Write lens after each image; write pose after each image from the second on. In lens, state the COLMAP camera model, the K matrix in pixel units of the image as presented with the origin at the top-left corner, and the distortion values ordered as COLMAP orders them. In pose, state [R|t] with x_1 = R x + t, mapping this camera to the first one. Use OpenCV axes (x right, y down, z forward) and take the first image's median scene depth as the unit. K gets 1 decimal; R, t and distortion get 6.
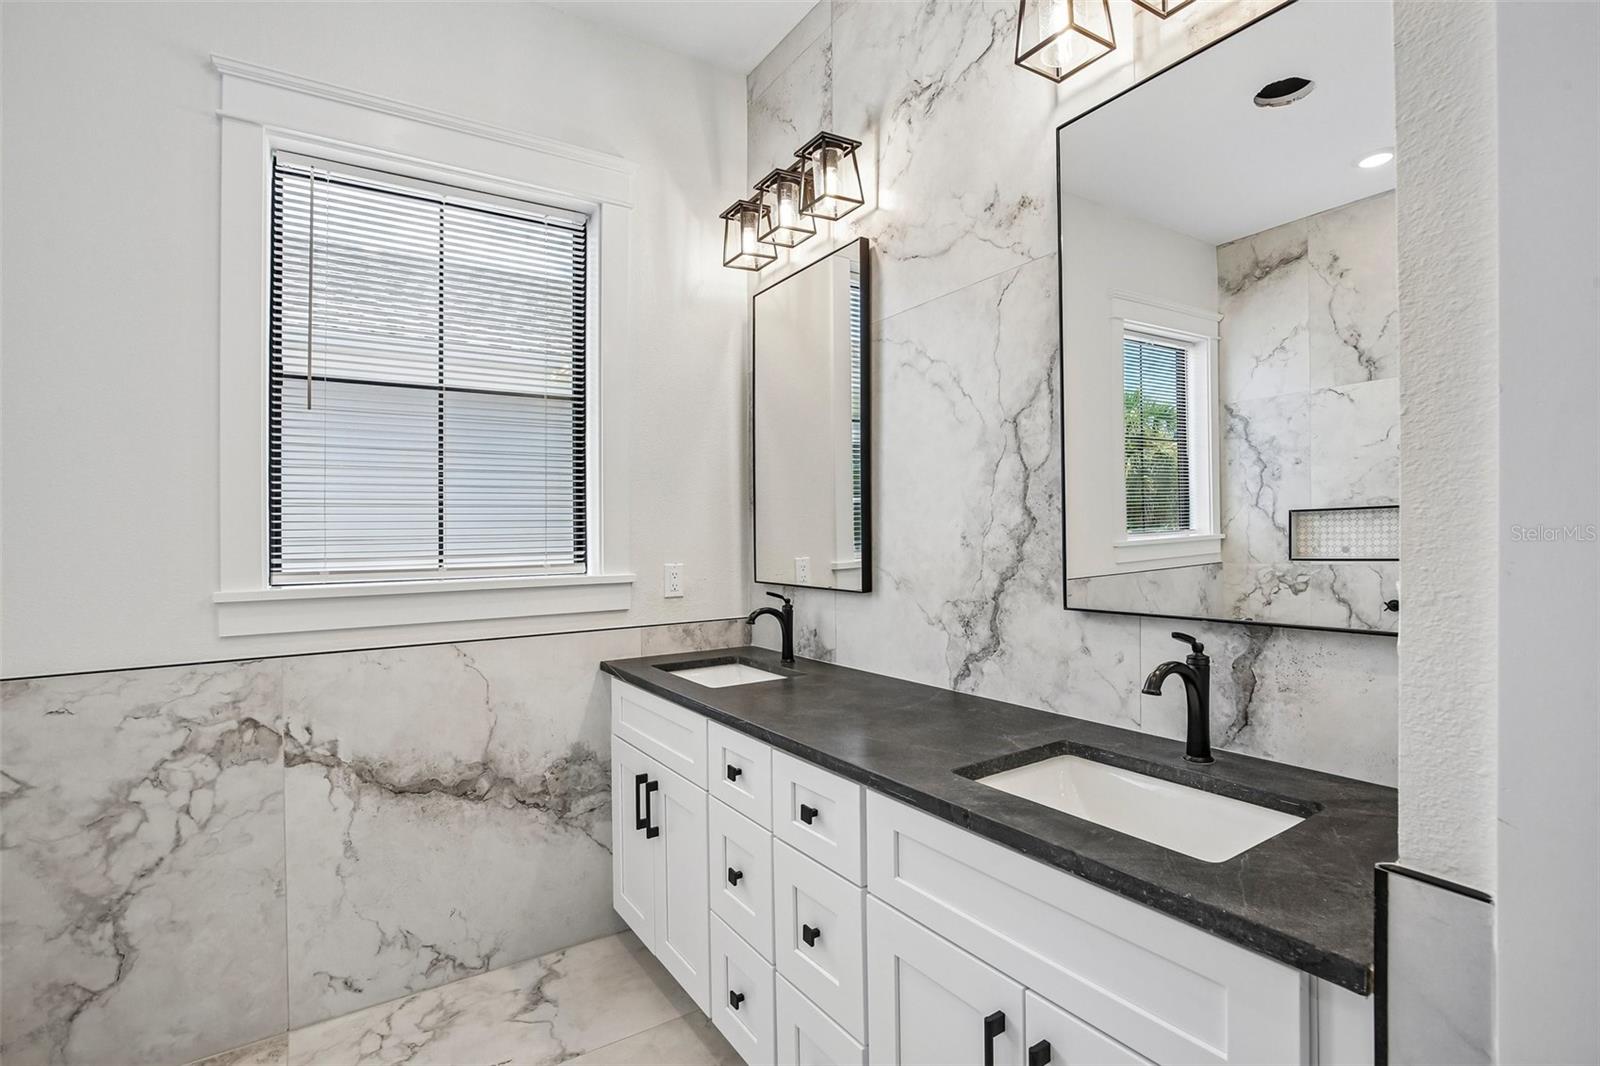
lens RADIAL K [[739.9, 0, 789.1], [0, 739.9, 528.3], [0, 0, 1]] dist [-0.033759, 0.007074]
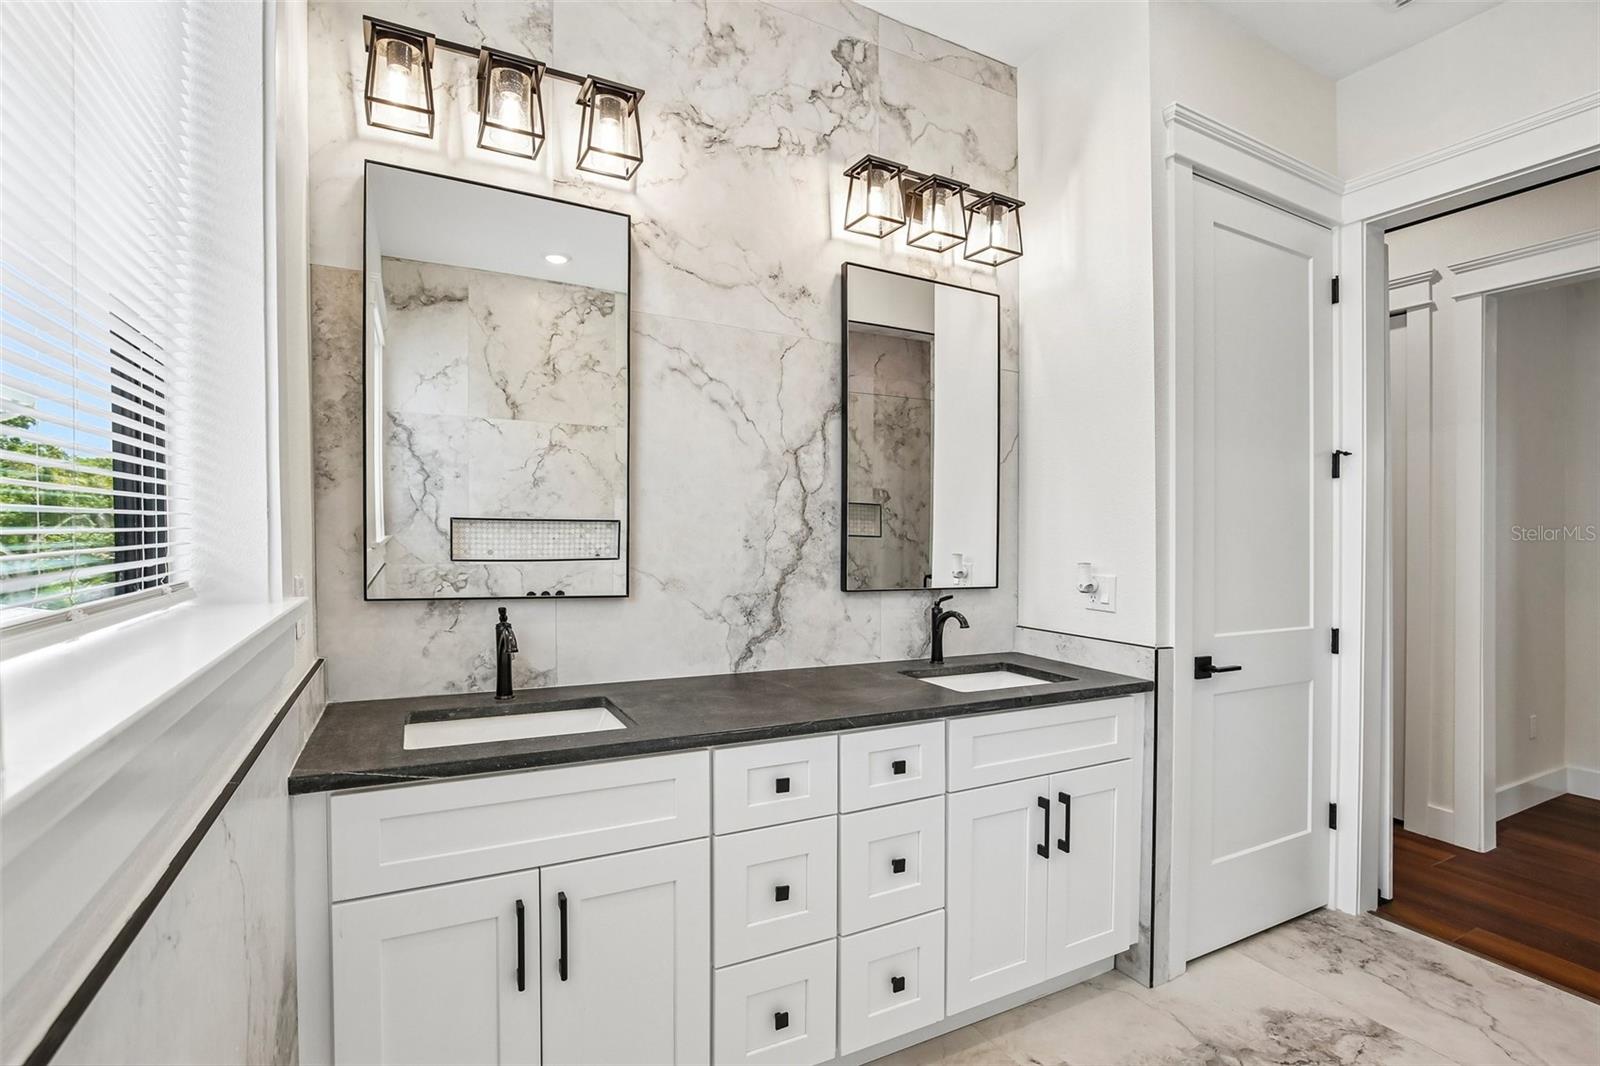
lens RADIAL K [[739.9, 0, 791.0], [0, 739.9, 533.5], [0, 0, 1]] dist [-0.033759, 0.007074]
pose [[0.105696, 0.026287, 0.994051, -0.934902], [-0.029620, 0.999290, -0.023276, 0.026551], [-0.993957, -0.026983, 0.106400, 0.806376]]
